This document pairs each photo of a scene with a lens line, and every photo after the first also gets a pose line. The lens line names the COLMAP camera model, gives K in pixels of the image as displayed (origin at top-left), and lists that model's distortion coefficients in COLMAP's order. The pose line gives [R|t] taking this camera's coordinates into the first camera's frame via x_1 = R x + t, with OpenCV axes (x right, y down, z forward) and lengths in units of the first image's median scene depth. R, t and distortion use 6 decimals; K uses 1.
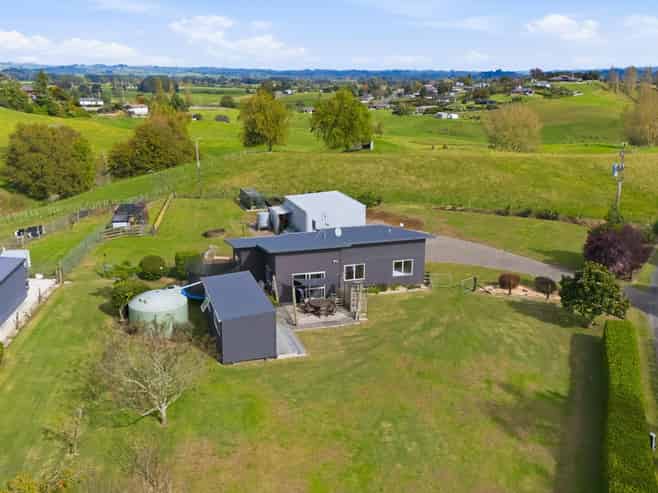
lens RADIAL K [[620.9, 0, 329.0], [0, 620.9, 246.5], [0, 0, 1]] dist [0.120178, -0.253047]
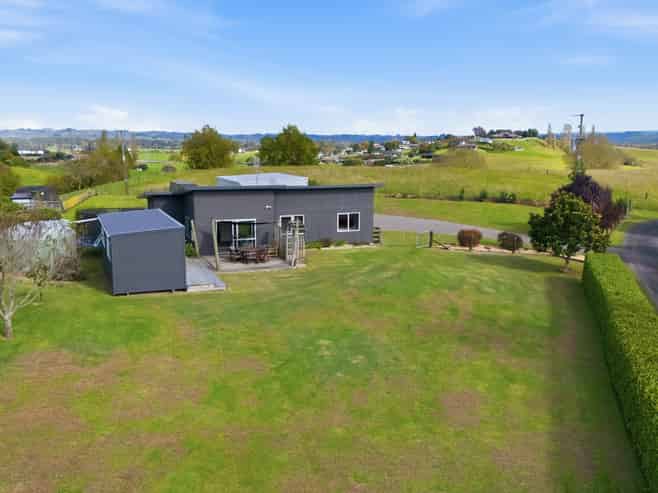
lens RADIAL K [[620.9, 0, 329.0], [0, 620.9, 246.5], [0, 0, 1]] dist [0.120178, -0.253047]
pose [[0.996983, -0.011299, 0.076799, 0.025684], [0.018865, 0.994956, -0.098525, 0.152490], [-0.075298, 0.099677, 0.992167, 0.153729]]
